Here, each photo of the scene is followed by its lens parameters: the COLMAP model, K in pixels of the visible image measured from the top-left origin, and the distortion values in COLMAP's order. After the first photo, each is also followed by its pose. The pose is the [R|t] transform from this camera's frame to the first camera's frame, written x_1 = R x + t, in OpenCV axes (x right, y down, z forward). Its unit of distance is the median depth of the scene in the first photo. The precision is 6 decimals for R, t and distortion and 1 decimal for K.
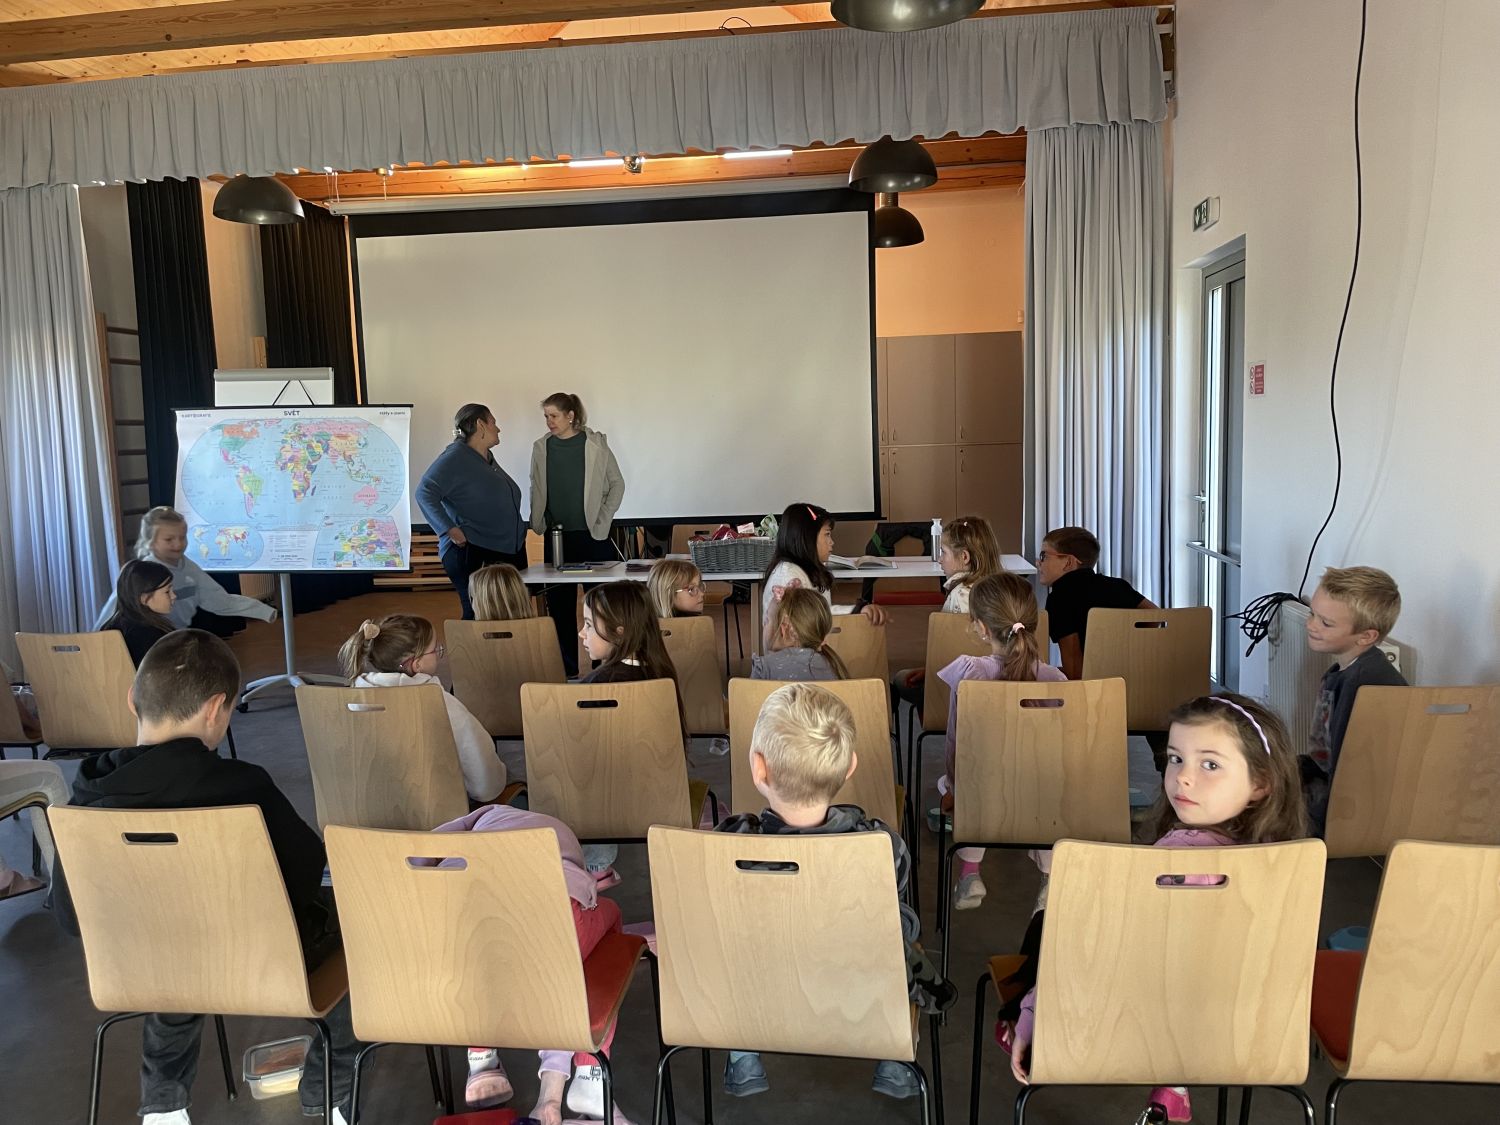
lens RADIAL K [[1155.3, 0, 751.5], [0, 1155.3, 551.0], [0, 0, 1]] dist [0.083649, -0.115734]
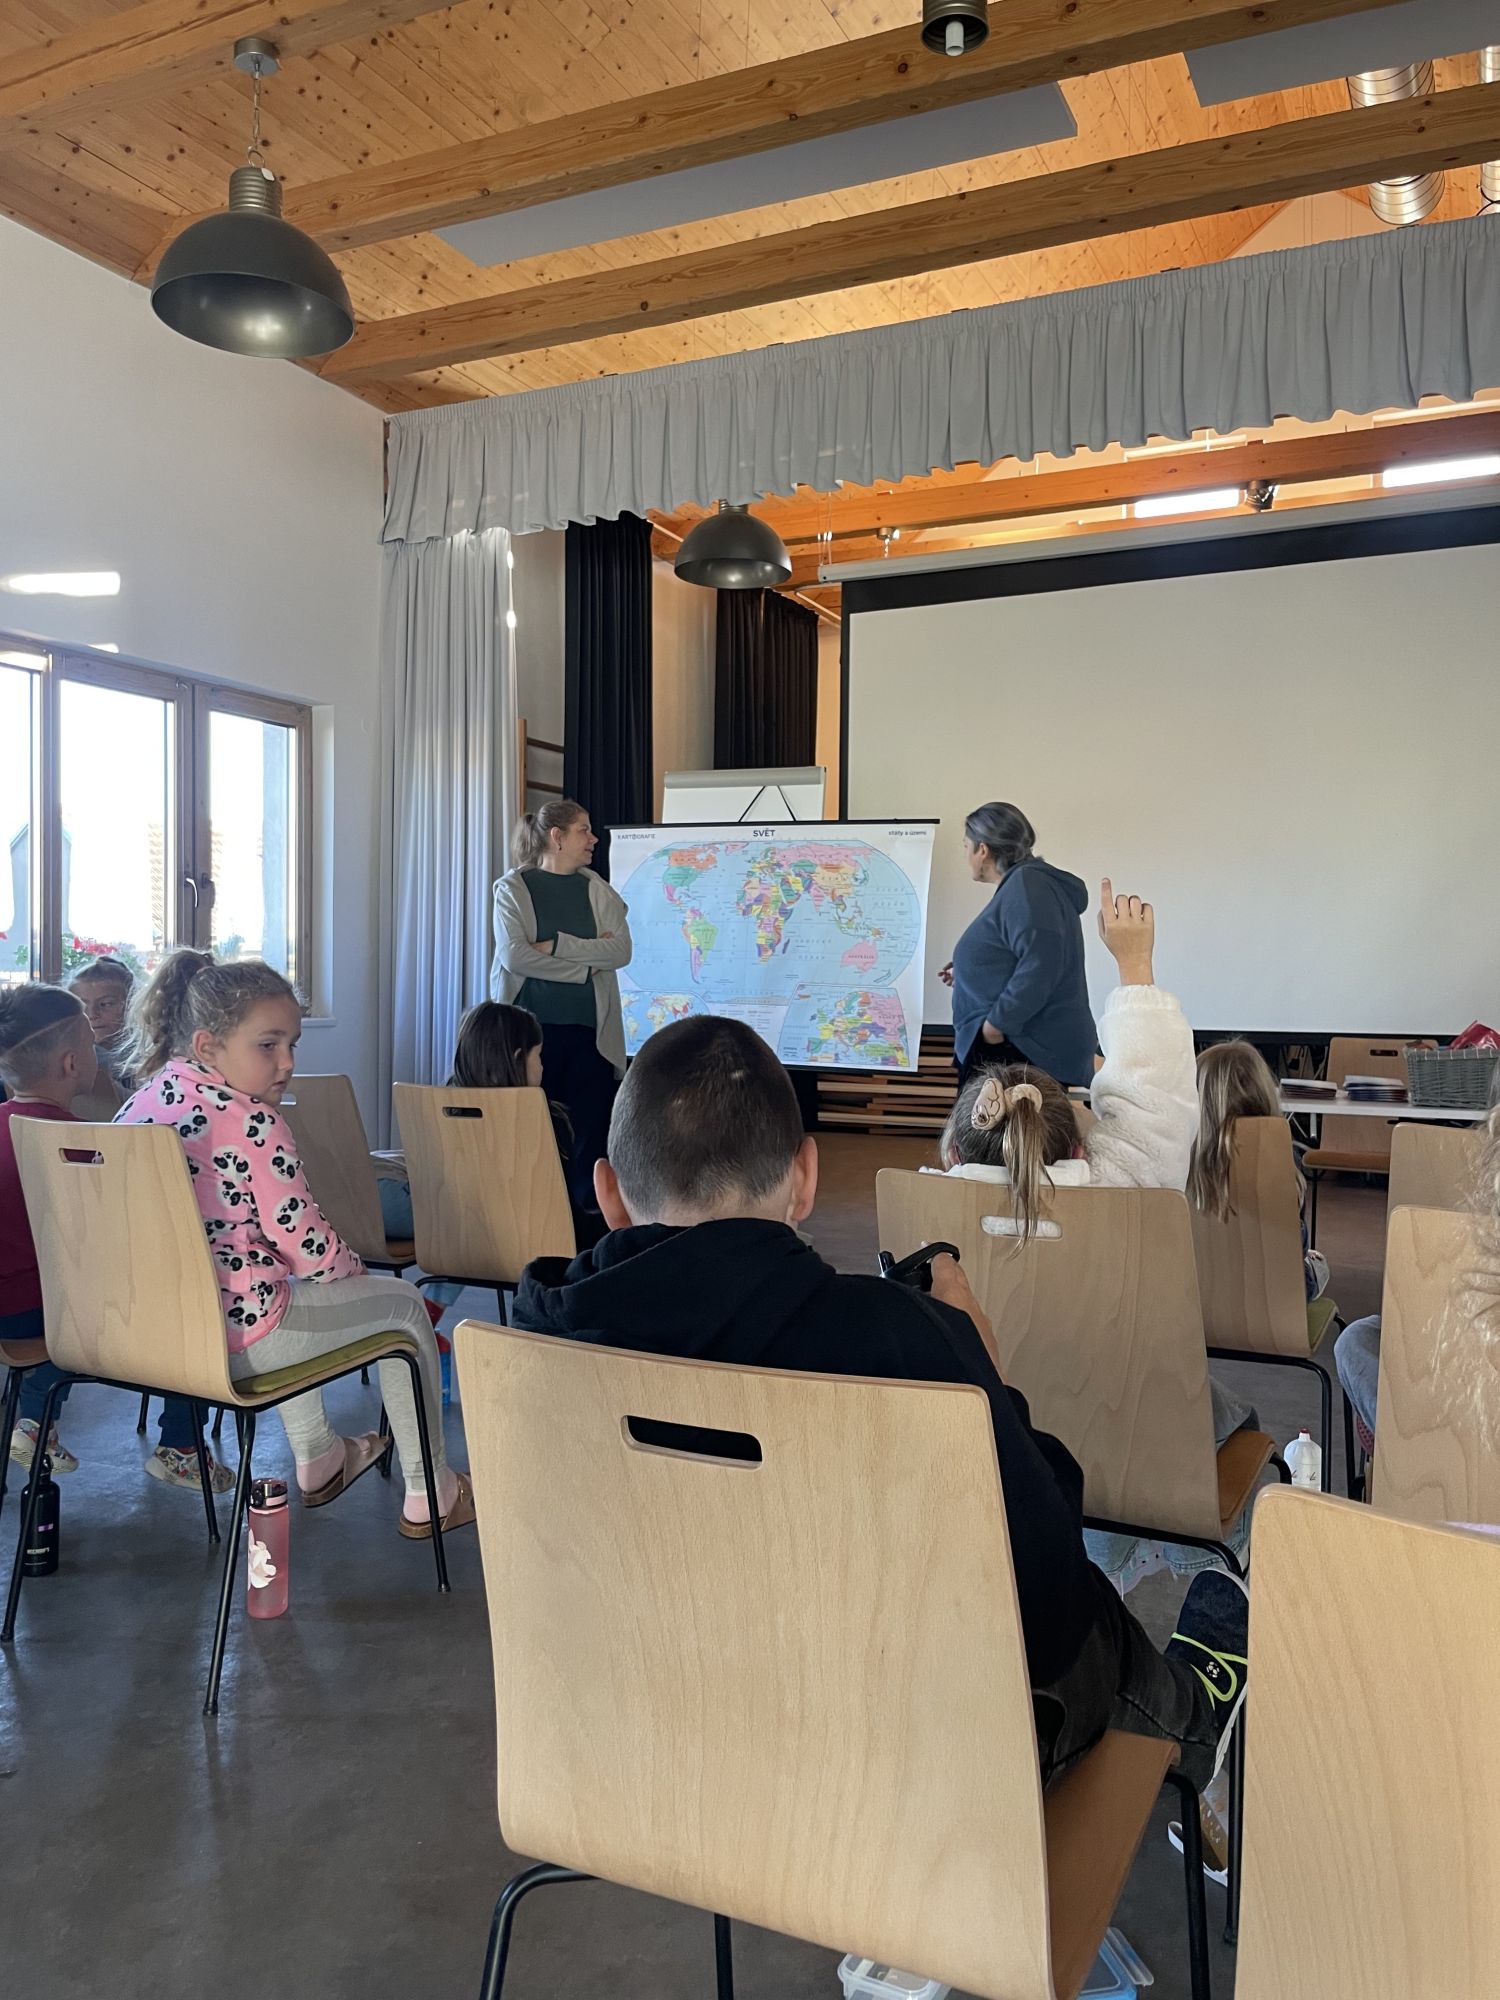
lens RADIAL K [[1540.5, 0, 750.0], [0, 1540.5, 1000.0], [0, 0, 1]] dist [0.083649, -0.115734]
pose [[0.943251, 0.046939, -0.328747, -0.100640], [-0.073182, 0.995004, -0.067908, 0.040983], [0.323917, 0.088113, 0.941974, 0.157193]]
